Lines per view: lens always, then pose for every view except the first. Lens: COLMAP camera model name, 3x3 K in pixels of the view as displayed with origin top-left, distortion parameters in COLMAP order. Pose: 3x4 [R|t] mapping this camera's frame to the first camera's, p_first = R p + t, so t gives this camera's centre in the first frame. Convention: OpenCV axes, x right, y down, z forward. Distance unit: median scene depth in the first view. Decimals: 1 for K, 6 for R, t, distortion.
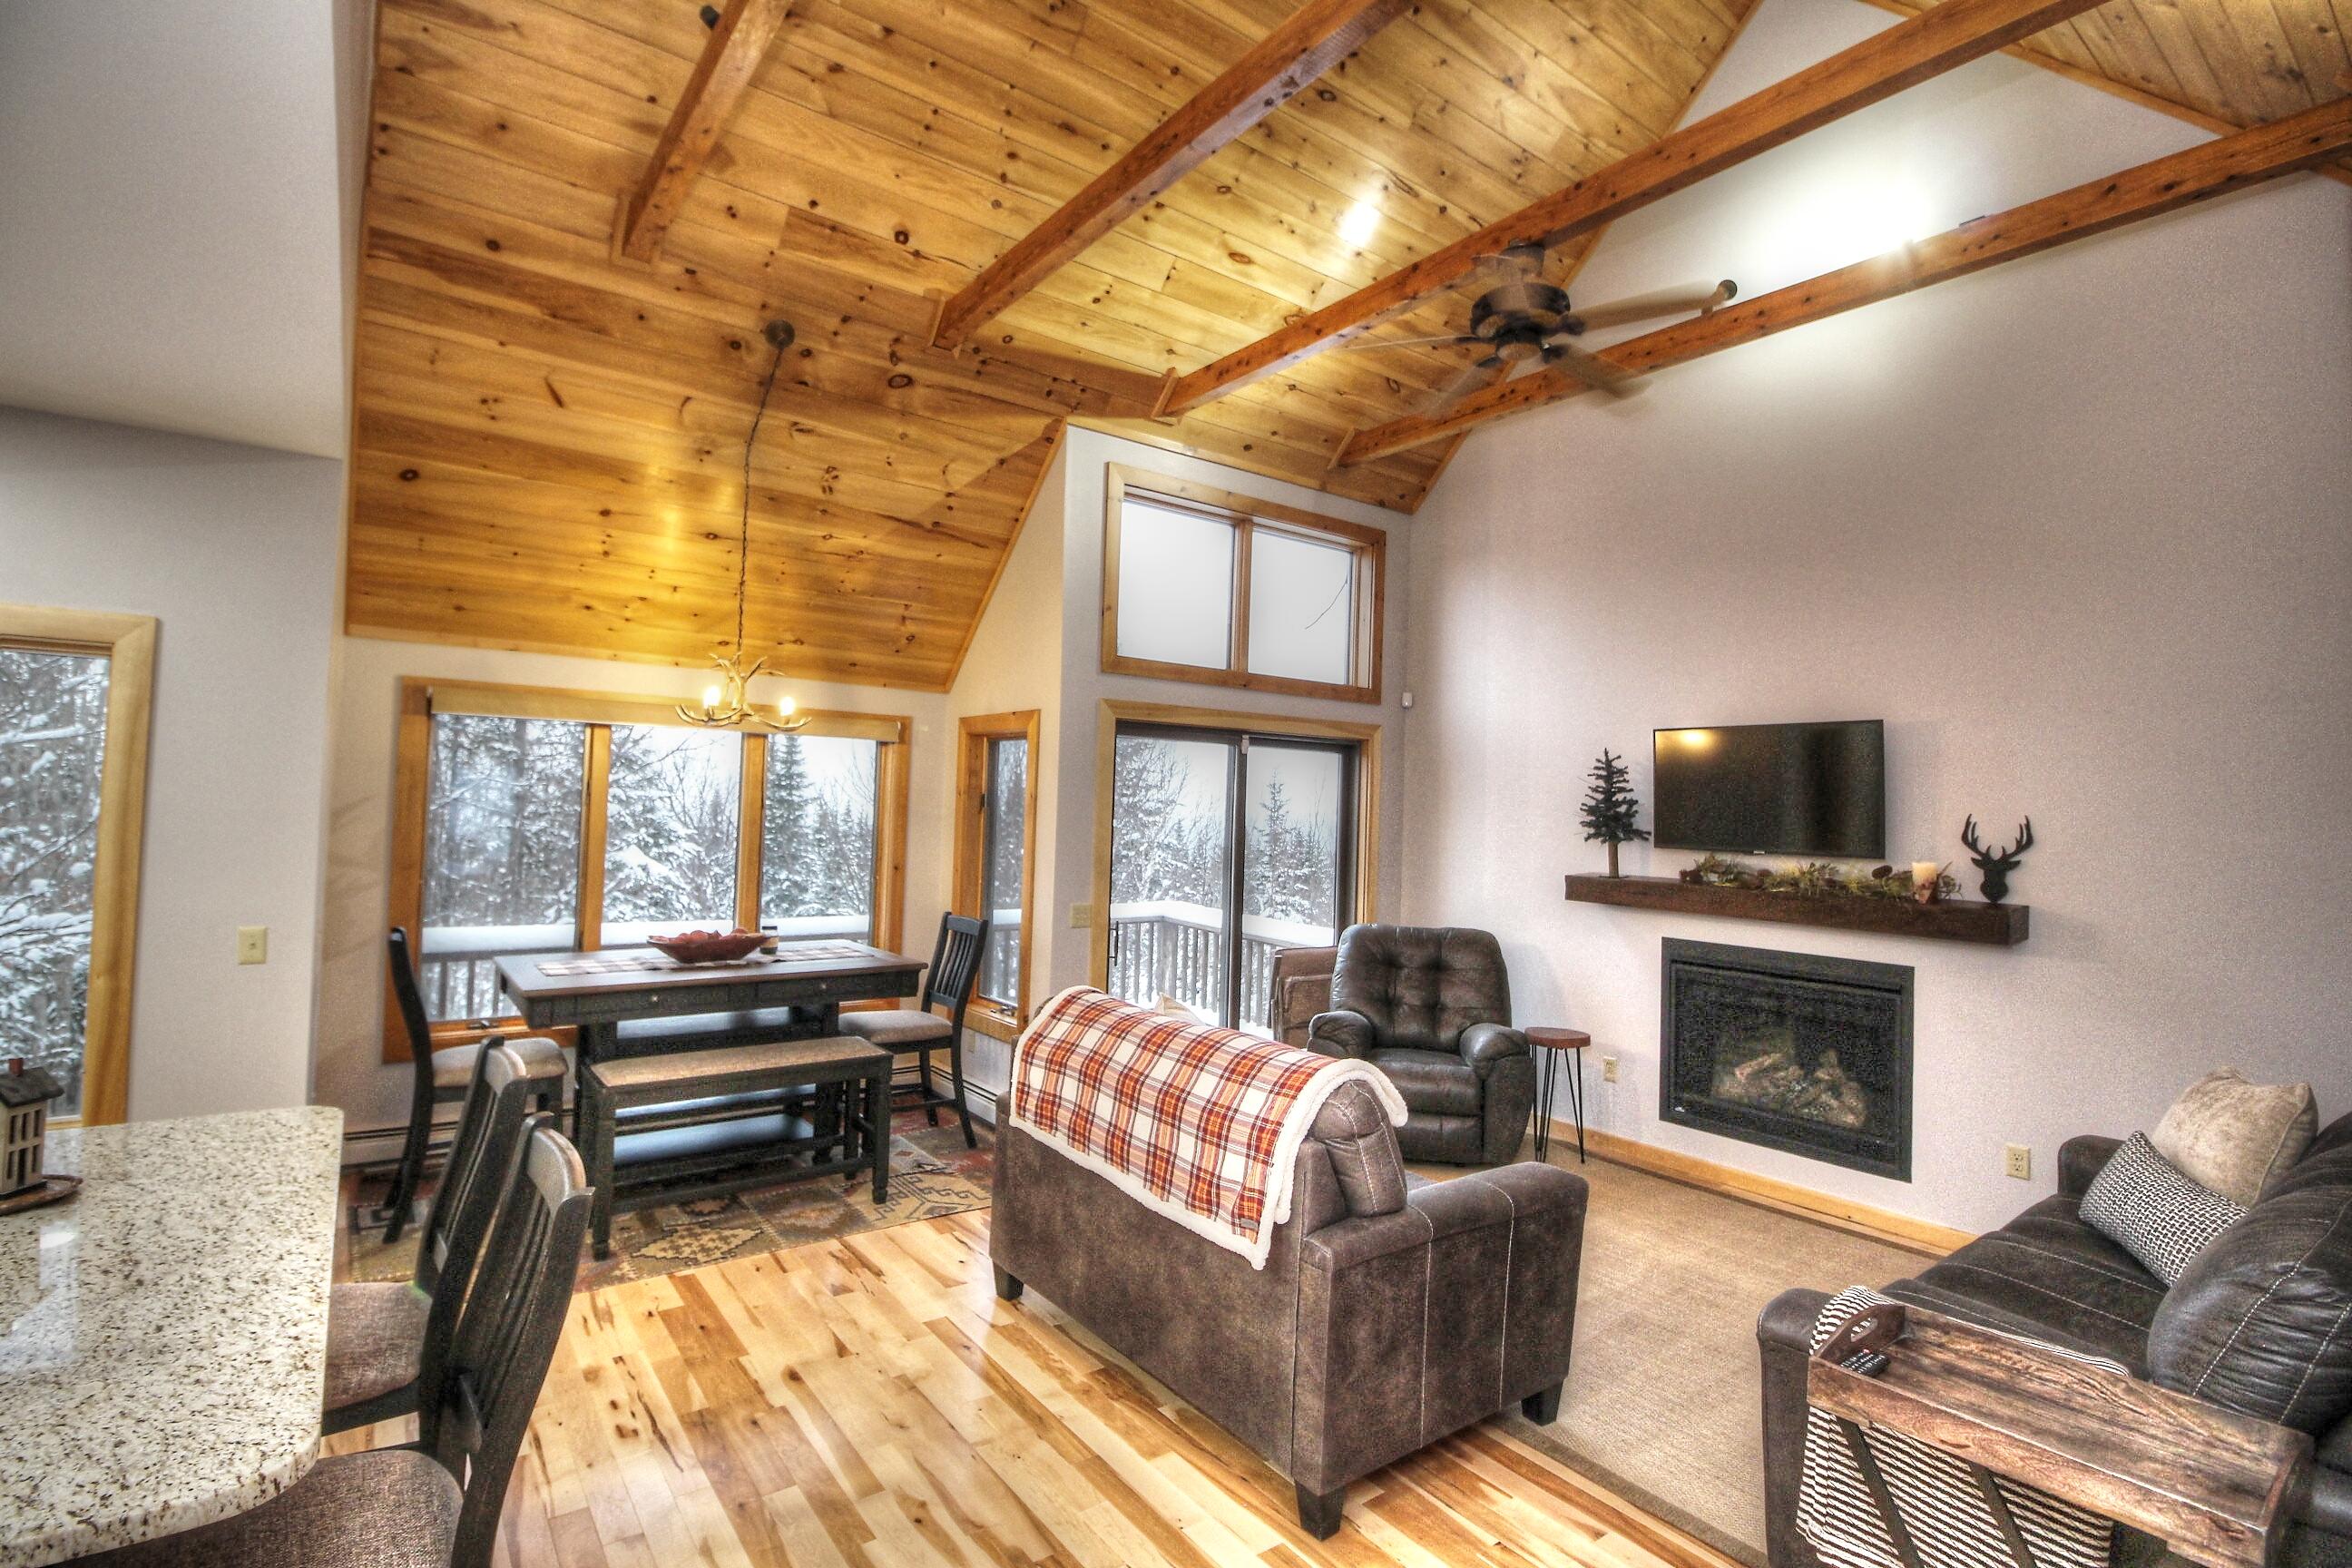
lens RADIAL K [[1090.4, 0, 1171.7], [0, 1090.4, 769.1], [0, 0, 1]] dist [-0.004176, -0.000738]
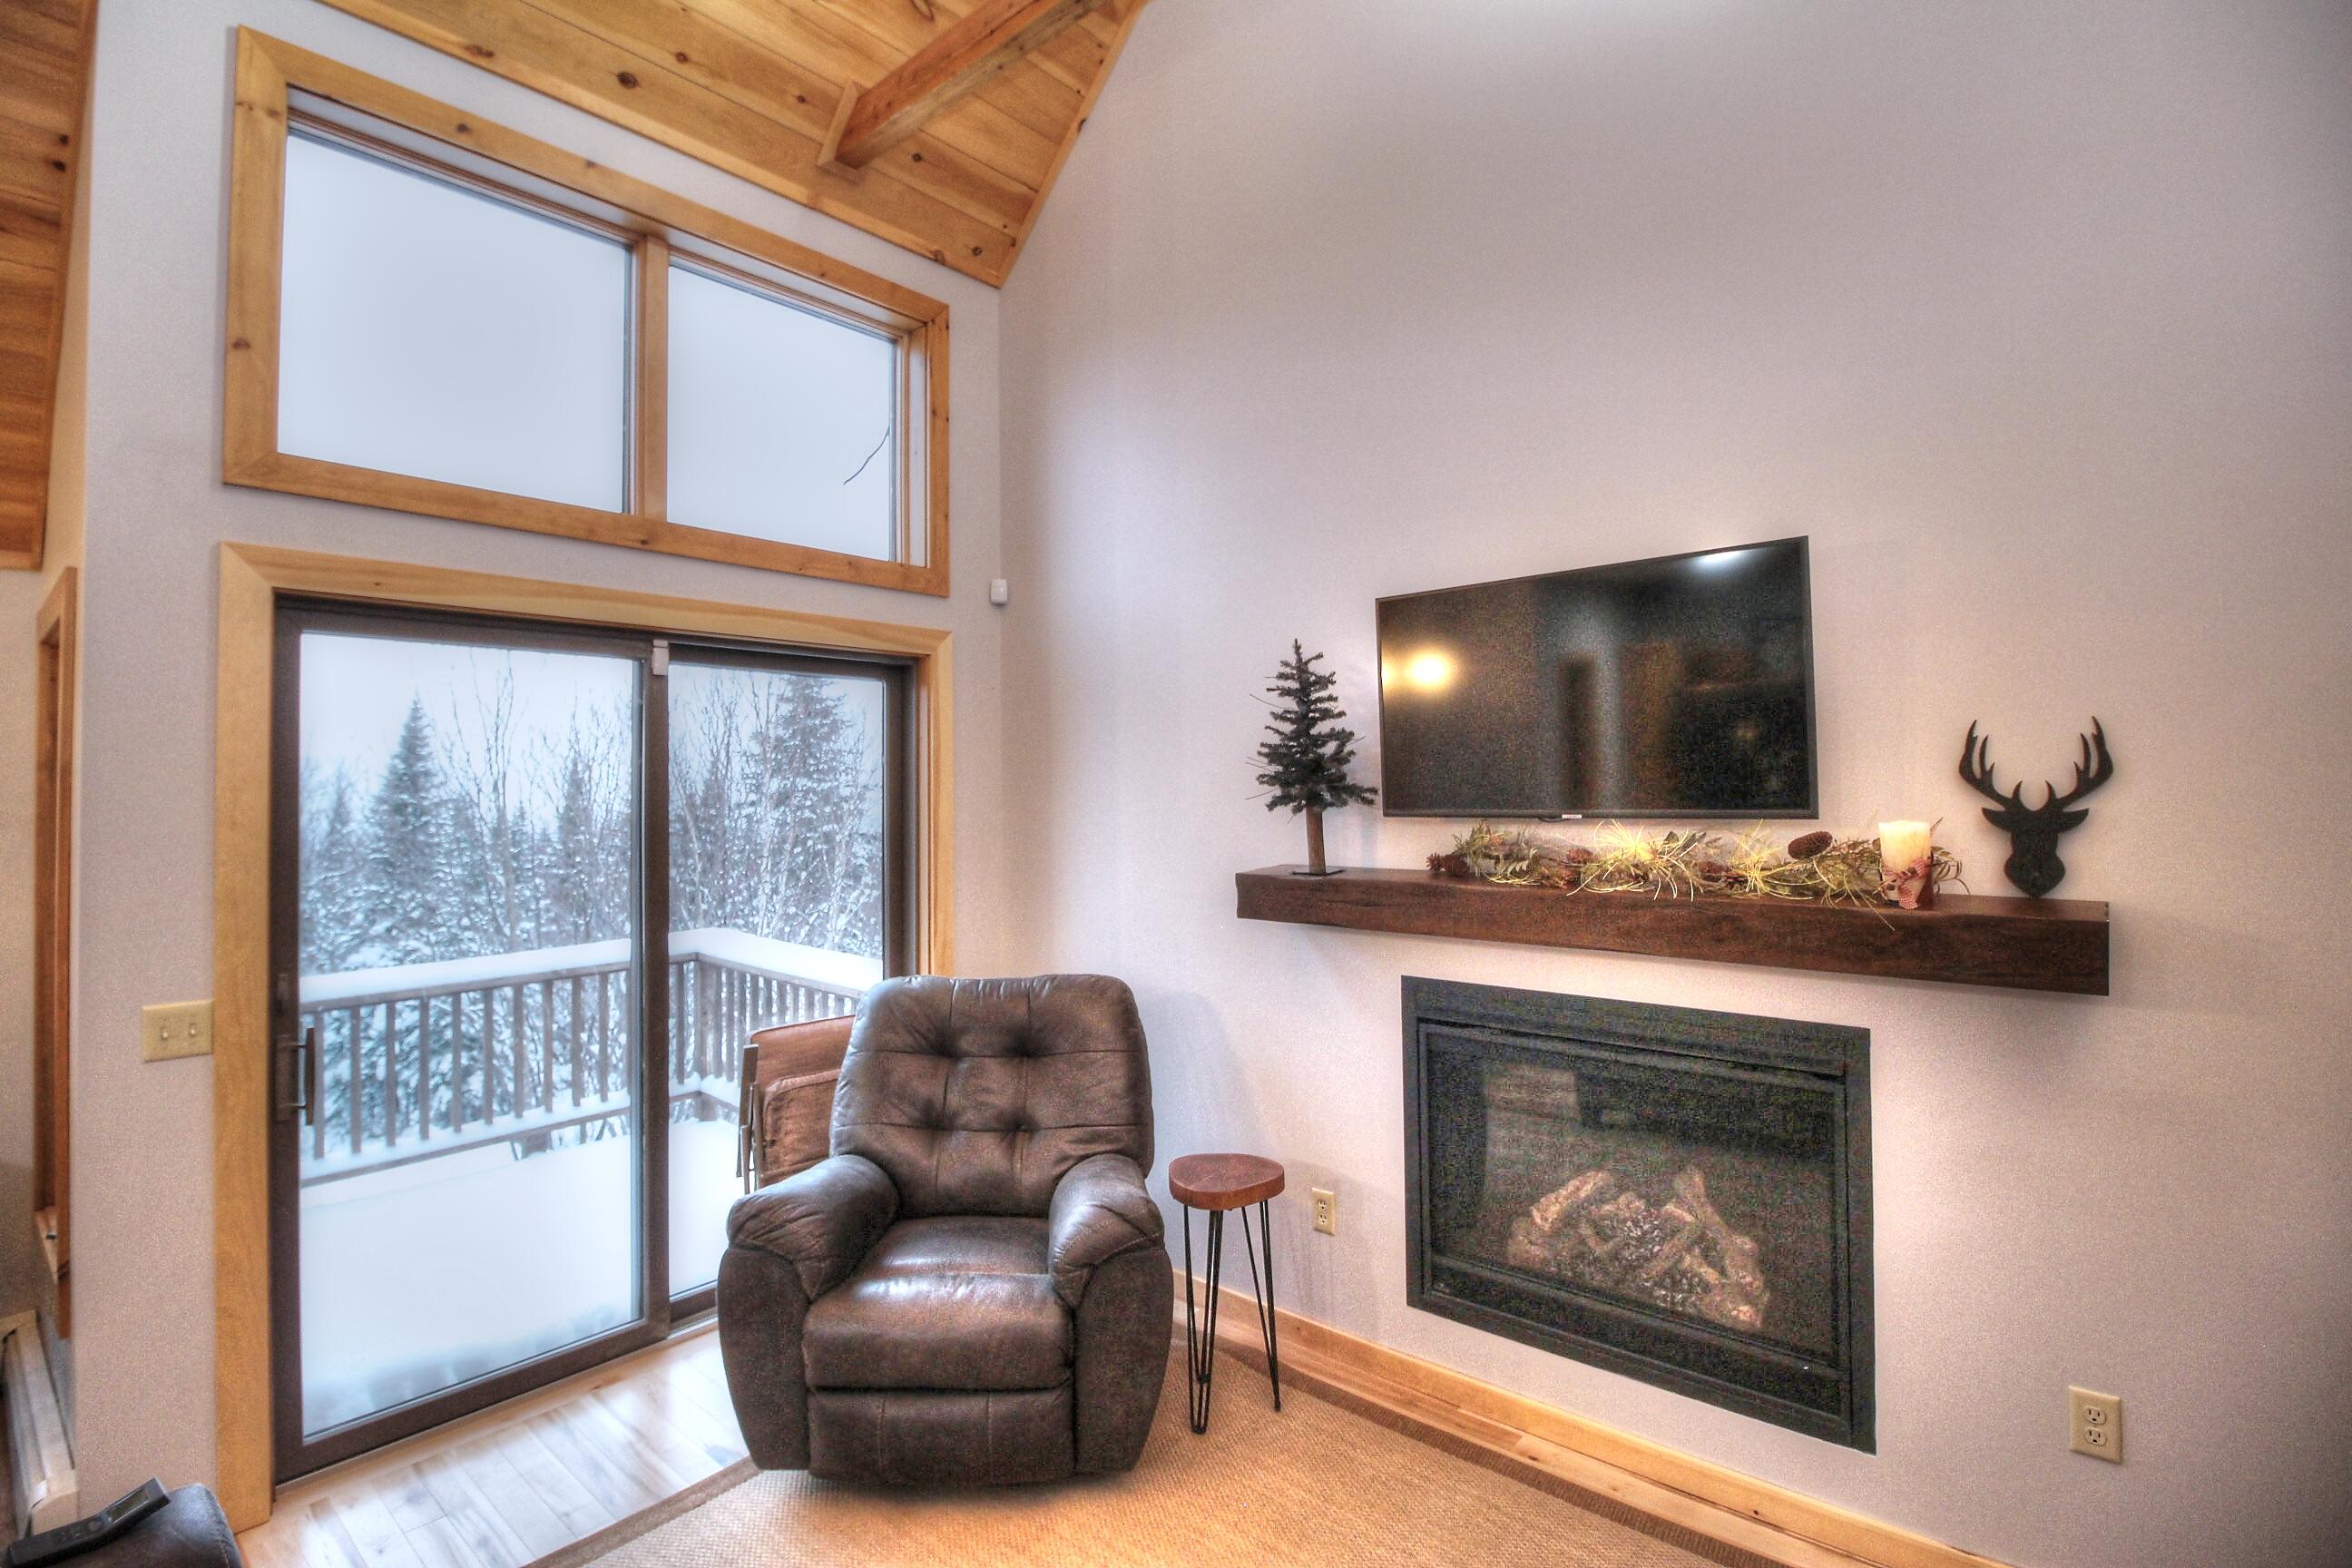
lens RADIAL K [[1090.4, 0, 1175.4], [0, 1090.4, 783.4], [0, 0, 1]] dist [-0.004176, -0.000738]
pose [[0.973308, -0.040986, 0.225814, 0.214924], [0.033984, 0.998816, 0.034813, 0.032222], [-0.226973, -0.026210, 0.973548, 0.484324]]
